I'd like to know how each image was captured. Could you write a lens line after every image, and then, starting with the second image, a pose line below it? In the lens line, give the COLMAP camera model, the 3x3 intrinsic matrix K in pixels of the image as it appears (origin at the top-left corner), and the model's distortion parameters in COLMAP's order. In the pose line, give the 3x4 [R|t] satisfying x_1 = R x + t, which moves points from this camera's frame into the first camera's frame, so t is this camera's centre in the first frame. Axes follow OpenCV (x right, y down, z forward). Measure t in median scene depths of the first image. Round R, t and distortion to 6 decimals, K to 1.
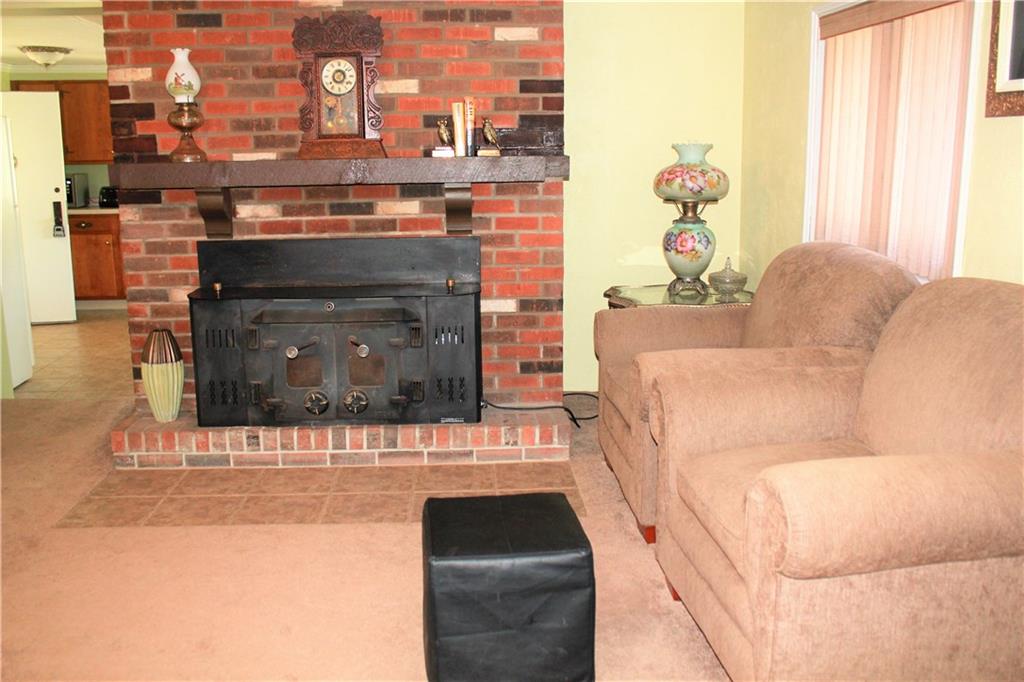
lens RADIAL K [[924.8, 0, 512.0], [0, 924.8, 341.0], [0, 0, 1]] dist [-0.158541, 0.145870]
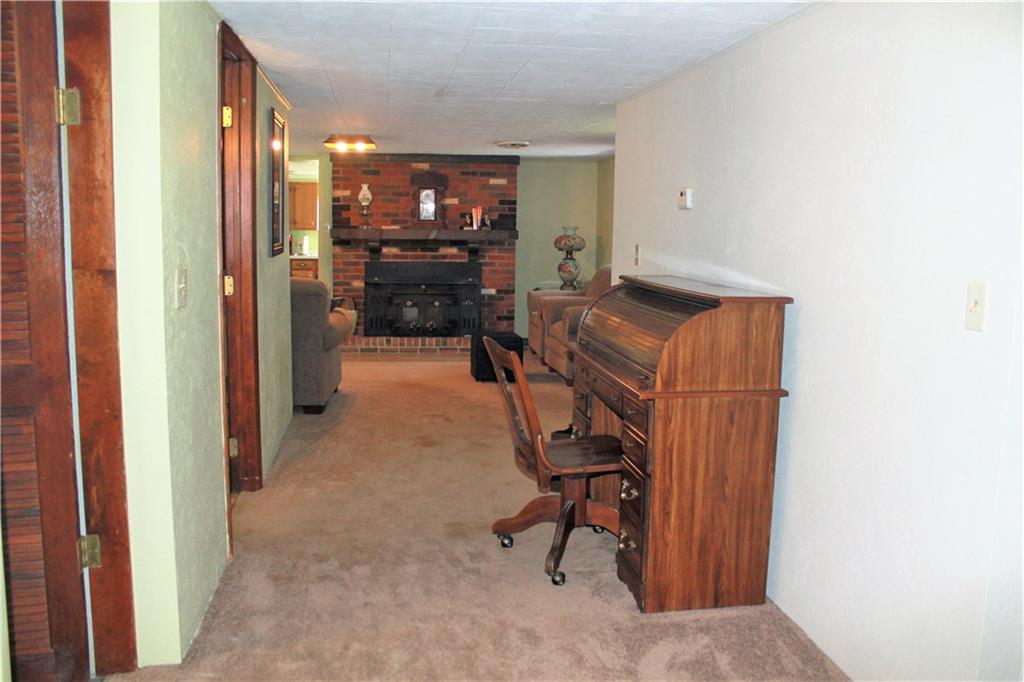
lens RADIAL K [[854.8, 0, 512.0], [0, 854.8, 341.0], [0, 0, 1]] dist [-0.174206, 0.166267]
pose [[0.998549, 0.016589, 0.051226, -0.068791], [-0.013047, 0.997551, -0.068713, 0.258566], [-0.052241, 0.067945, 0.996320, -1.293198]]
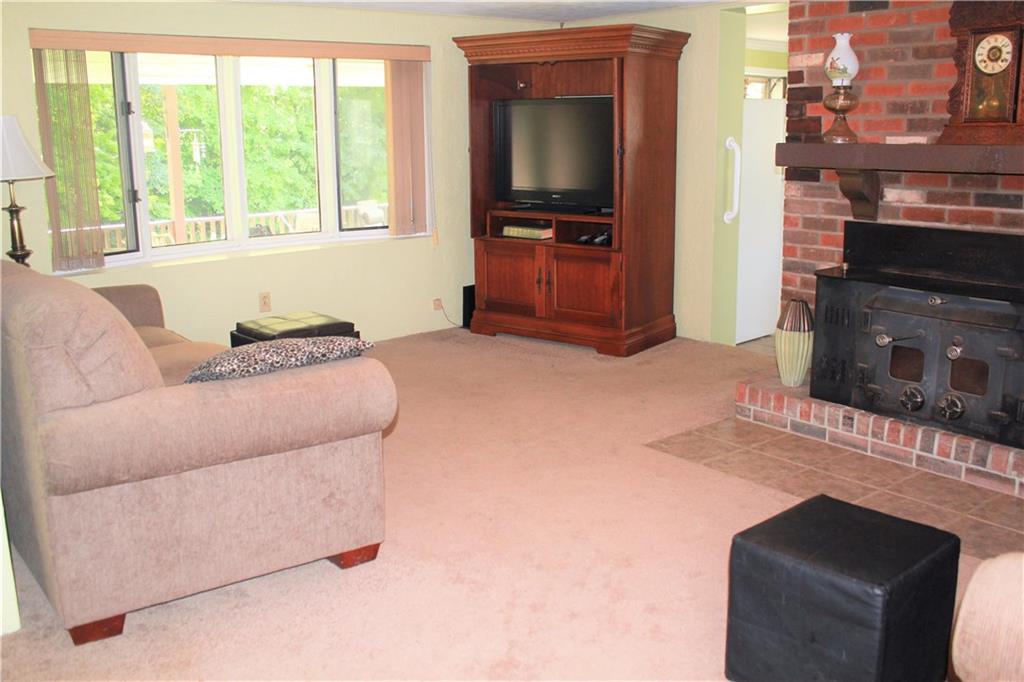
lens RADIAL K [[924.8, 0, 512.0], [0, 924.8, 341.0], [0, 0, 1]] dist [-0.158541, 0.145870]
pose [[0.571687, 0.176232, -0.801321, 0.290299], [-0.159189, 0.981925, 0.102382, -0.021463], [0.804880, 0.069031, 0.589408, 0.102312]]
